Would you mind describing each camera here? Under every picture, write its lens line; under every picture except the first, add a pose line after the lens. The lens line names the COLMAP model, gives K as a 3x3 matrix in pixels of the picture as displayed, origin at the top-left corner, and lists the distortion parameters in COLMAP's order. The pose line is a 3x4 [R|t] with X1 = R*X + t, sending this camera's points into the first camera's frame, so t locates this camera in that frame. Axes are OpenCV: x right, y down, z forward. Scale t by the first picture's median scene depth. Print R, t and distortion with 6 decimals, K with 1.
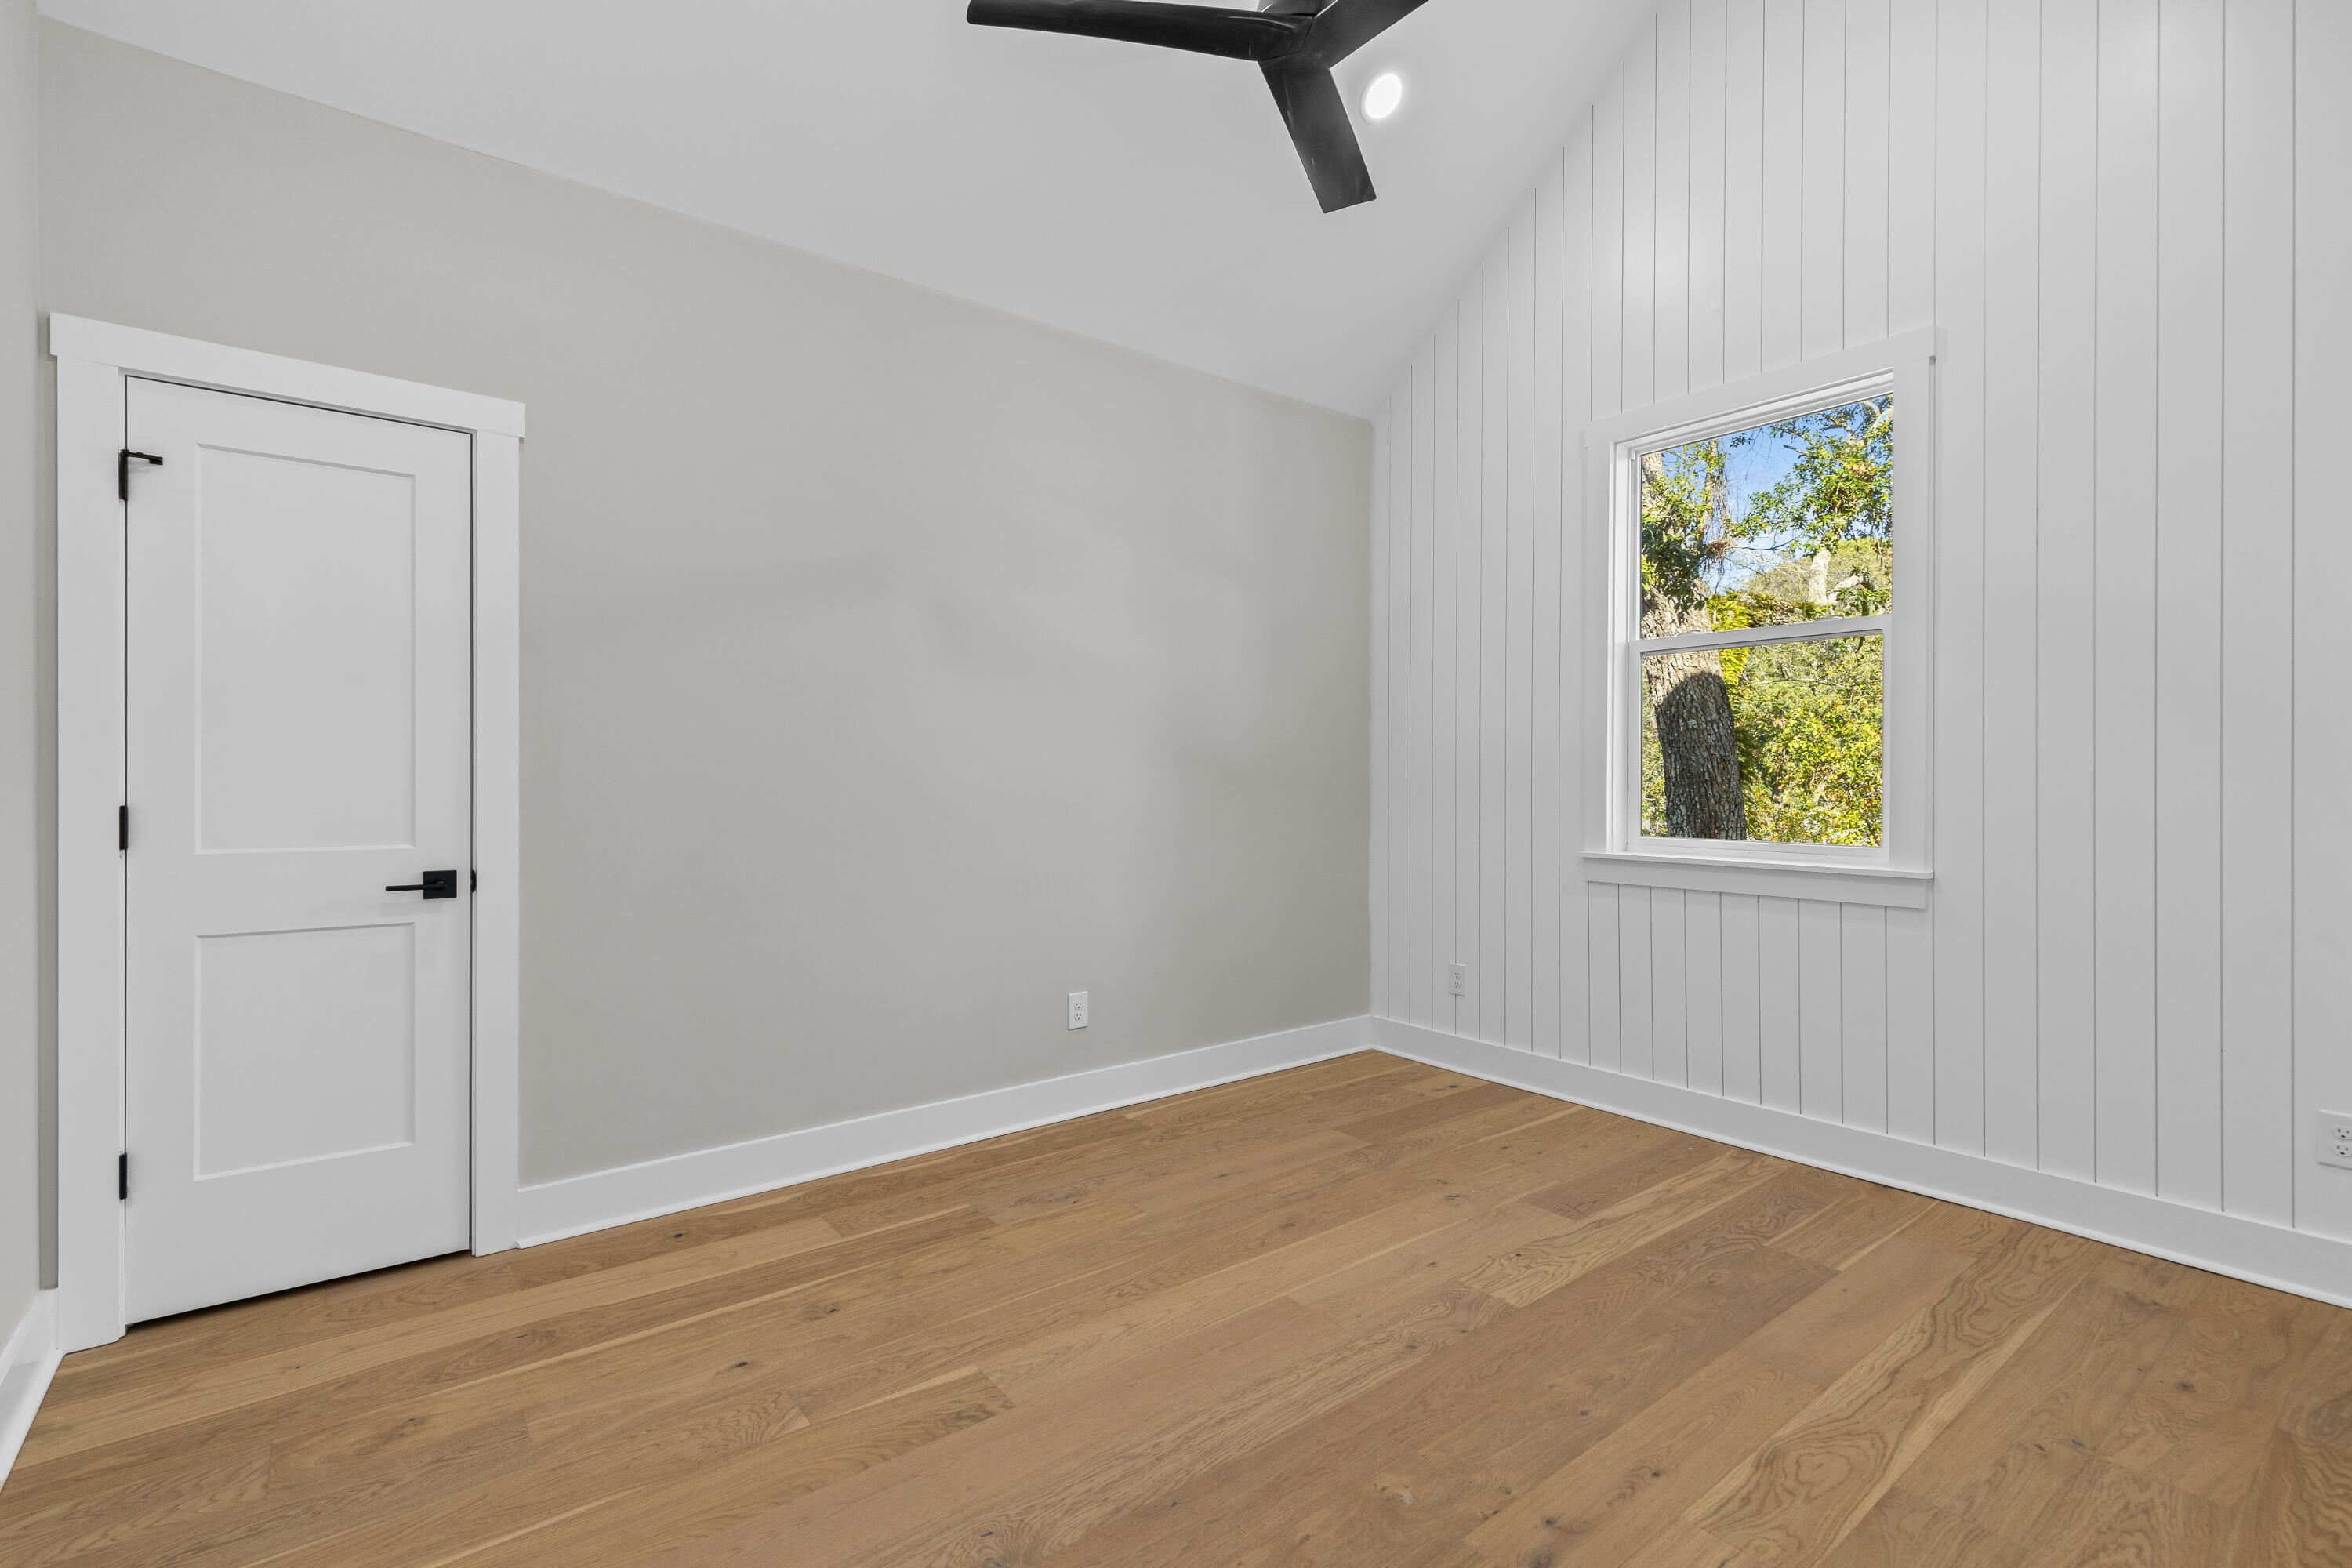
lens RADIAL K [[1058.3, 0, 1180.2], [0, 1058.3, 780.6], [0, 0, 1]] dist [0.008463, -0.001468]
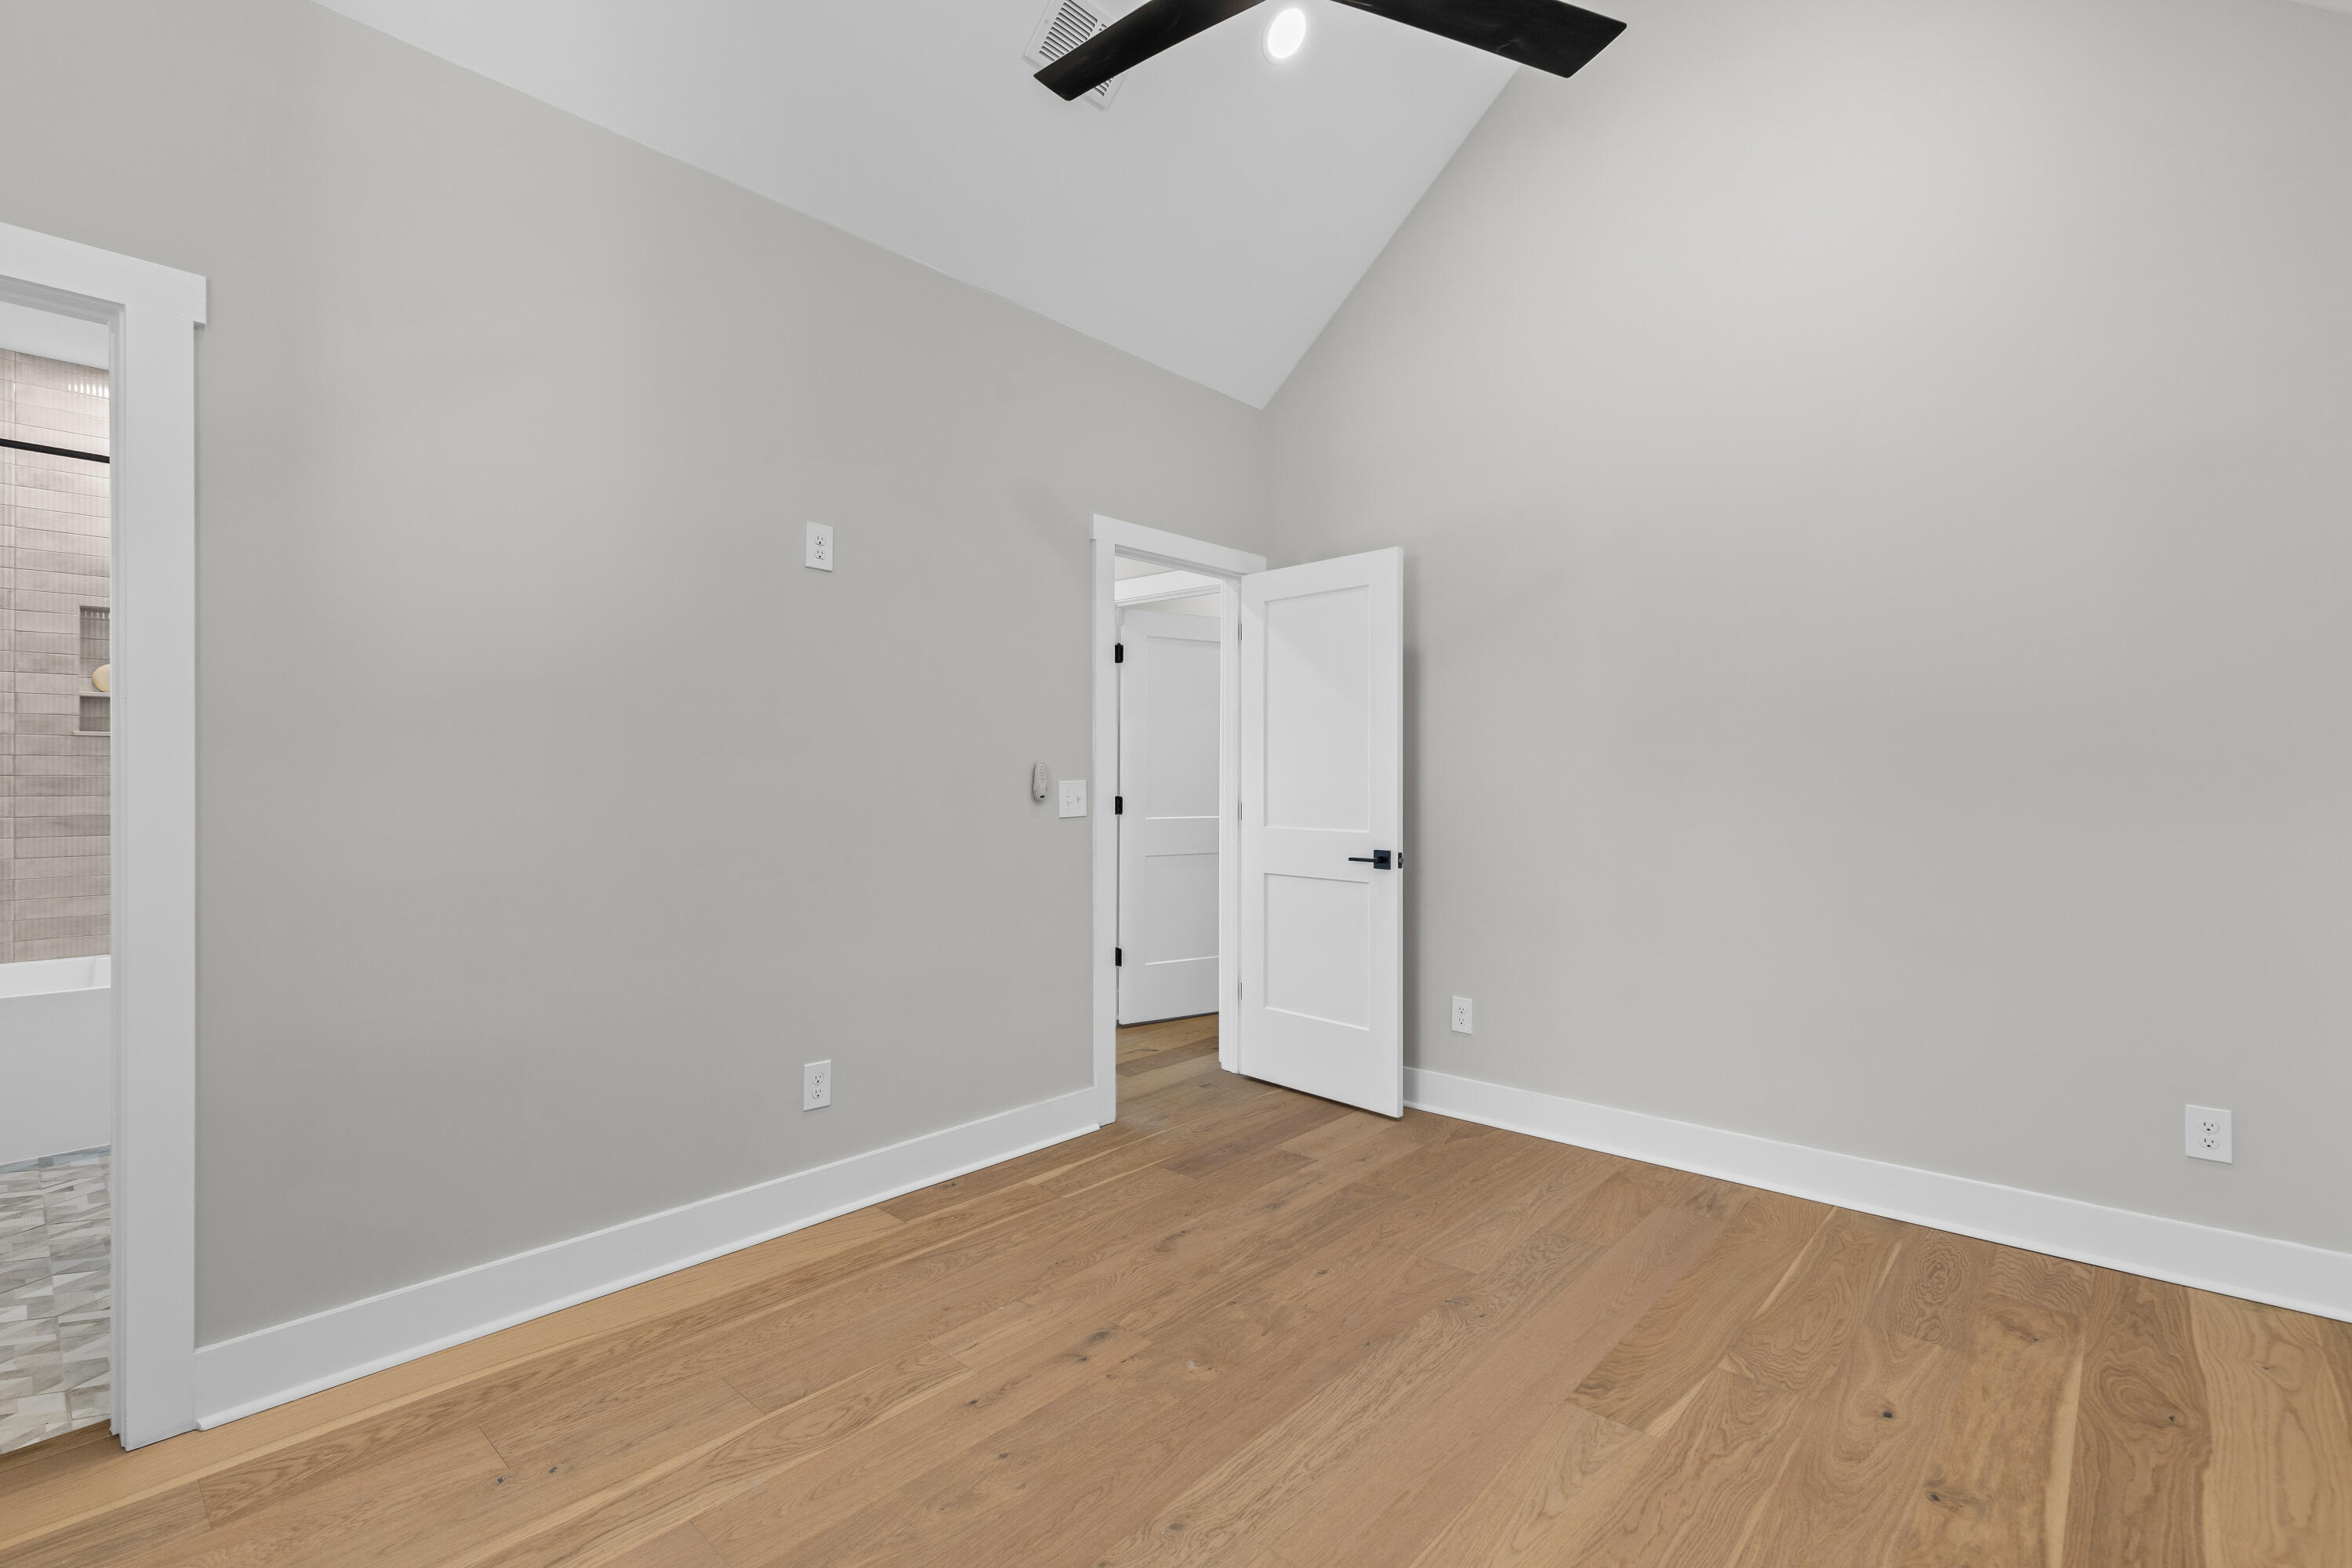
lens RADIAL K [[1058.3, 0, 1180.4], [0, 1058.3, 788.6], [0, 0, 1]] dist [0.008463, -0.001468]
pose [[-0.985254, 0.000733, -0.171099, 0.388721], [-0.000975, 0.999950, 0.009903, -0.008987], [0.171098, 0.009924, -0.985204, 1.965674]]
